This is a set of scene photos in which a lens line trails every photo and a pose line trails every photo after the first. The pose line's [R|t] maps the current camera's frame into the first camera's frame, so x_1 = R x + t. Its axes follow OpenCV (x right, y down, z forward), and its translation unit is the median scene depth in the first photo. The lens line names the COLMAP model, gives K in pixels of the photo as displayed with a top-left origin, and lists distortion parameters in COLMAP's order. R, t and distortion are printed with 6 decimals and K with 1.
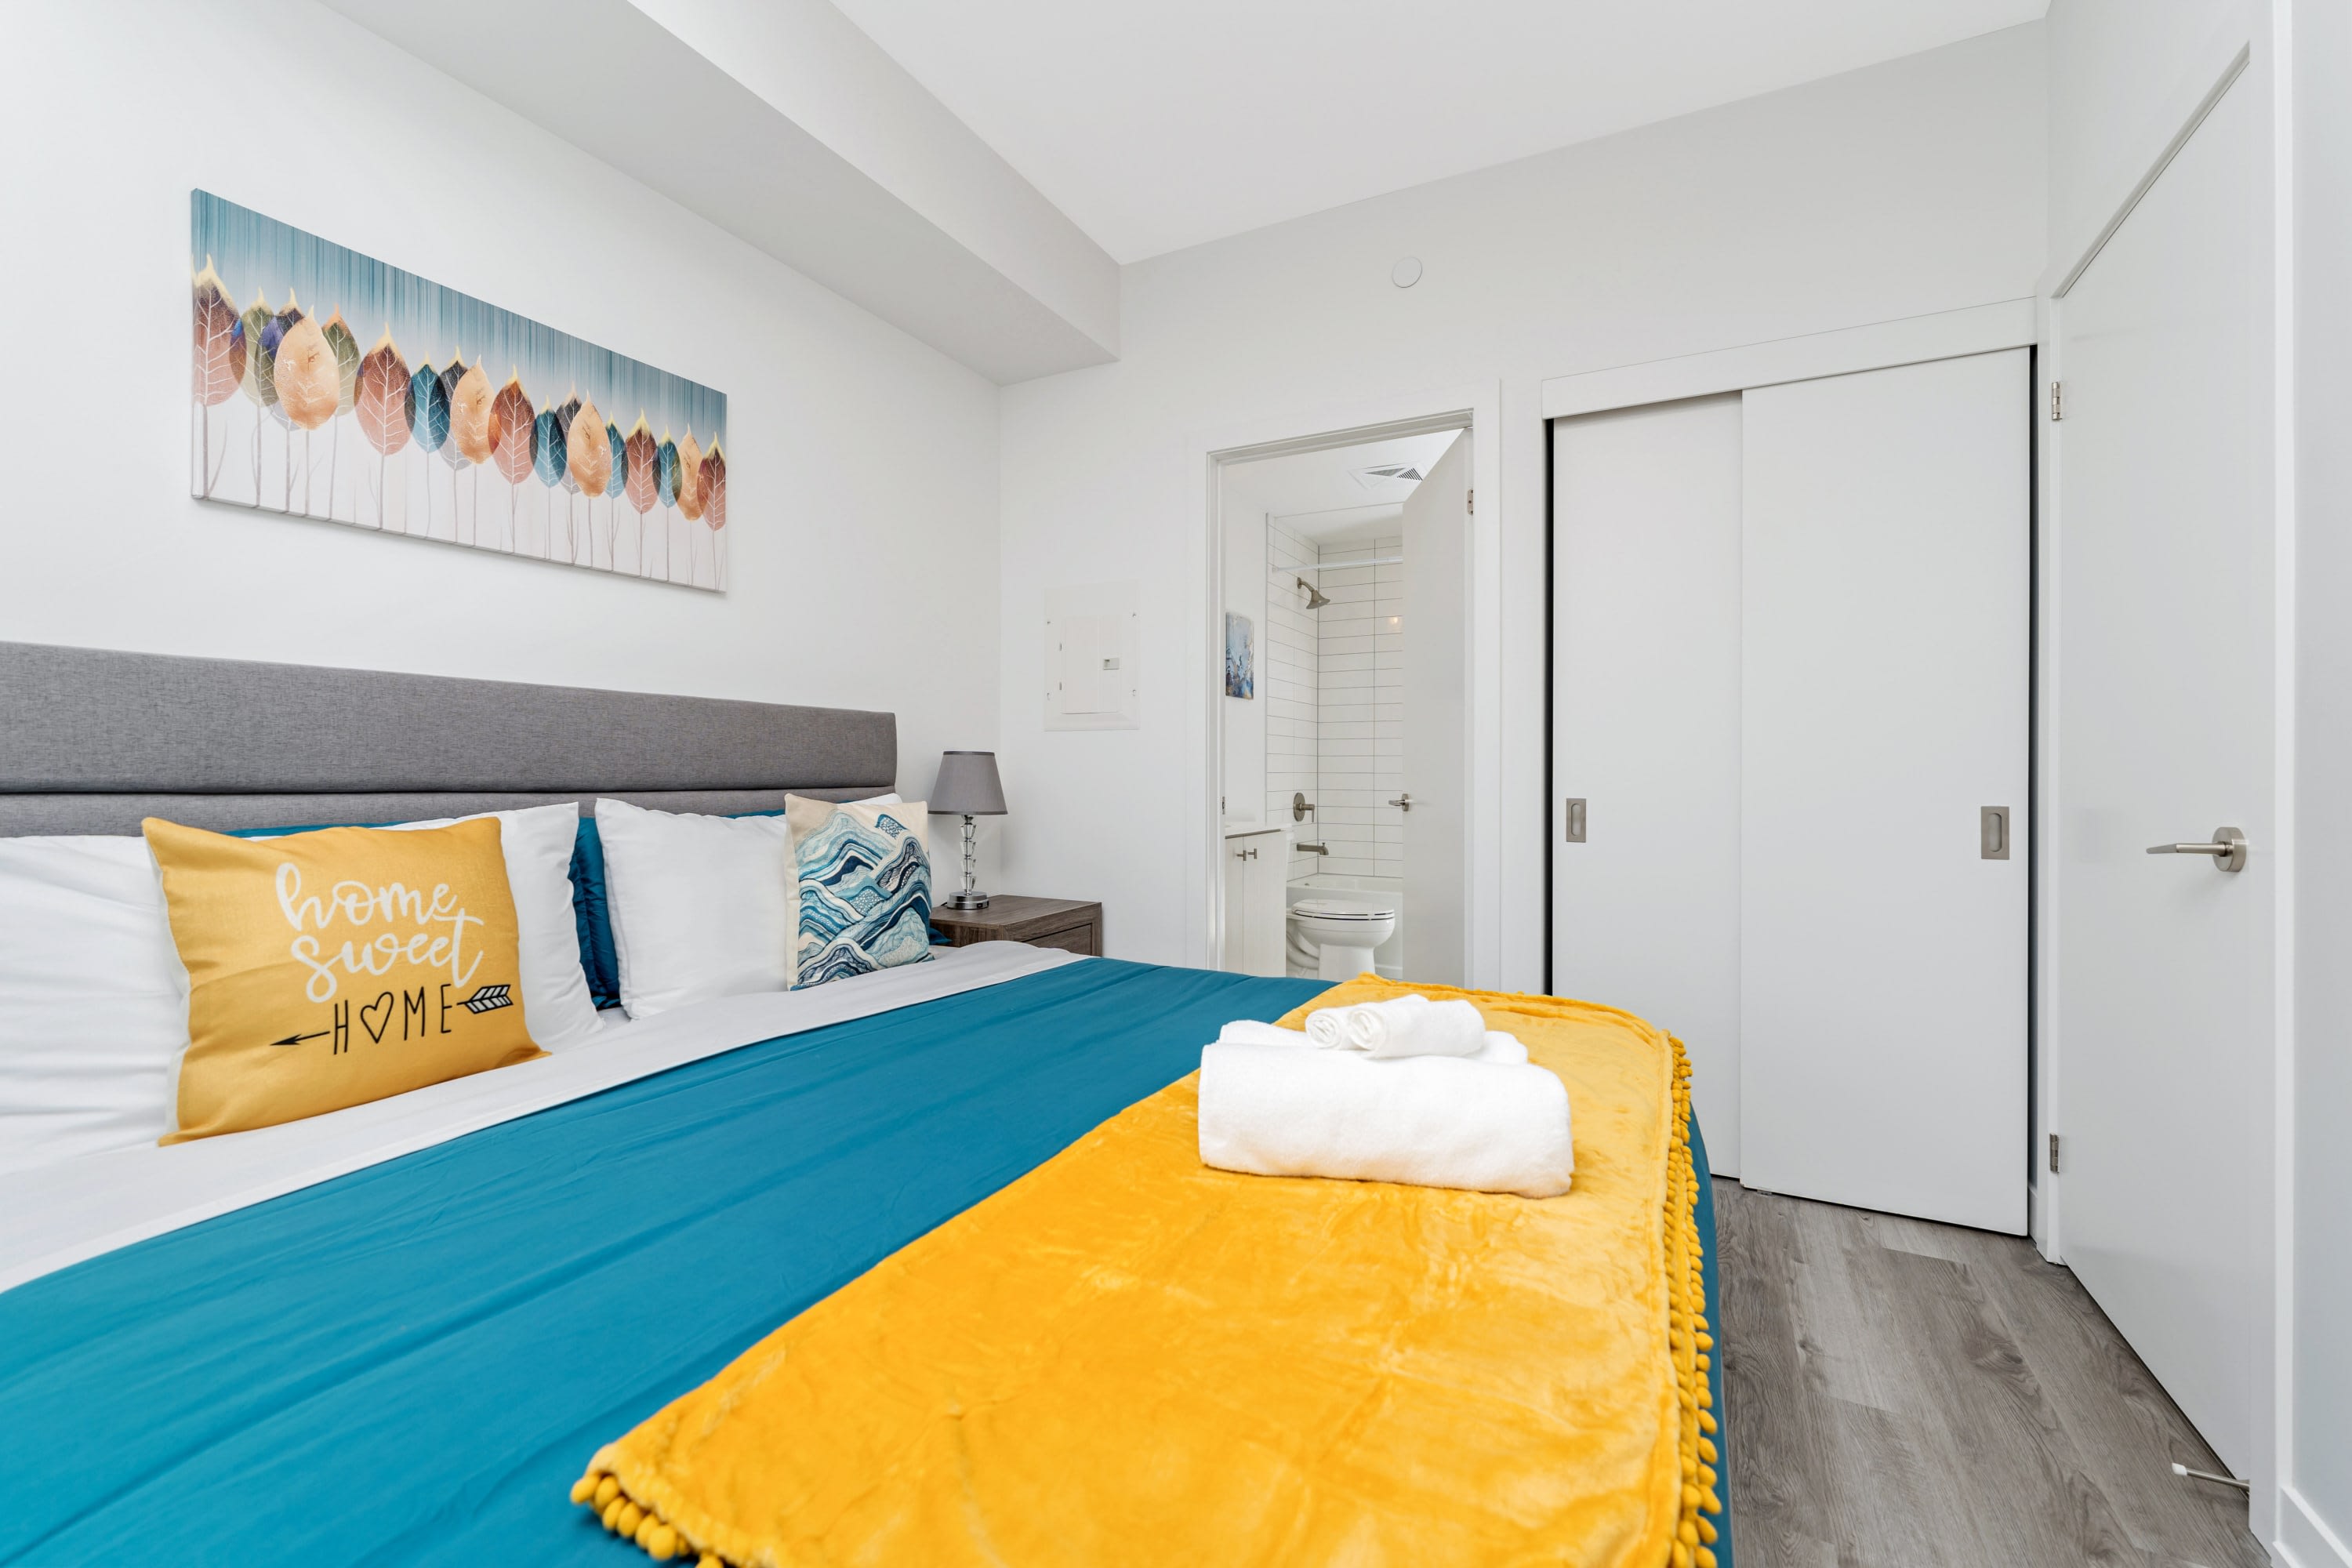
lens RADIAL K [[966.5, 0, 1176.0], [0, 966.5, 784.0], [0, 0, 1]] dist [-0.002204, -0.000182]
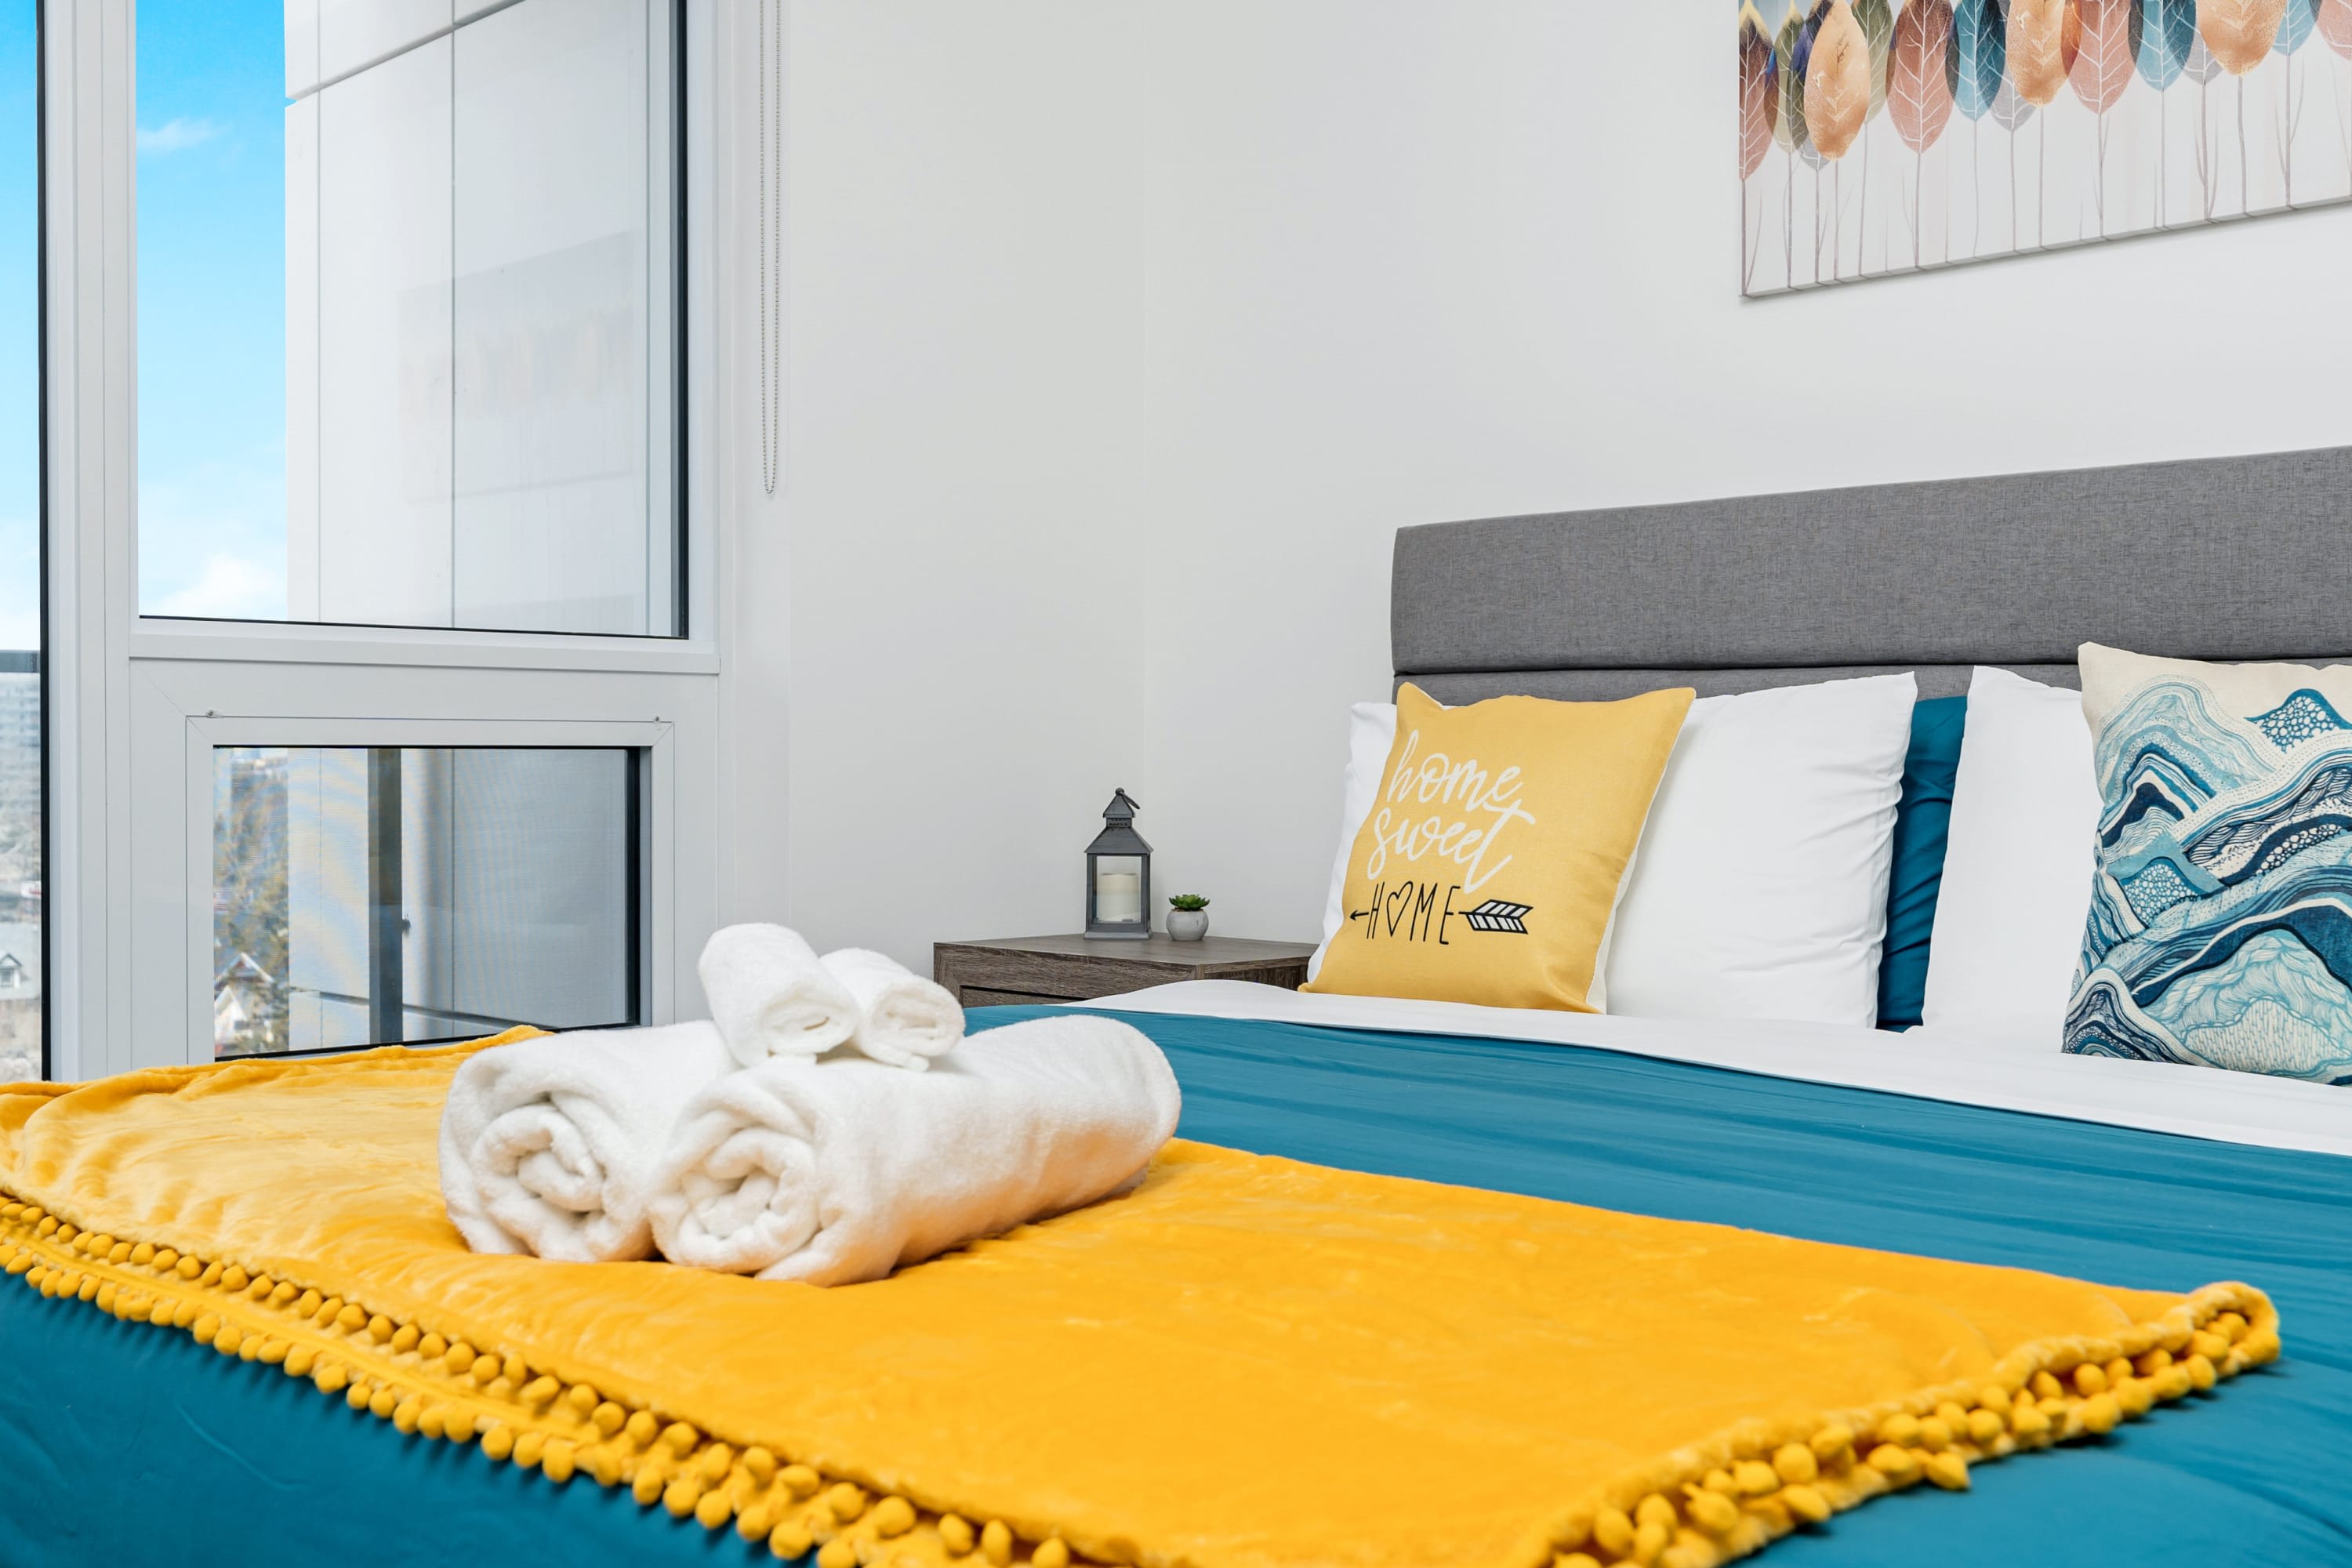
lens RADIAL K [[2484.8, 0, 1176.0], [0, 2484.8, 784.0], [0, 0, 1]] dist [0.040465, -0.014302]
pose [[-0.300410, 0.001743, -0.953809, 0.907448], [-0.017402, 0.999822, 0.007308, 0.079732], [0.953652, 0.018793, -0.300326, 0.992382]]
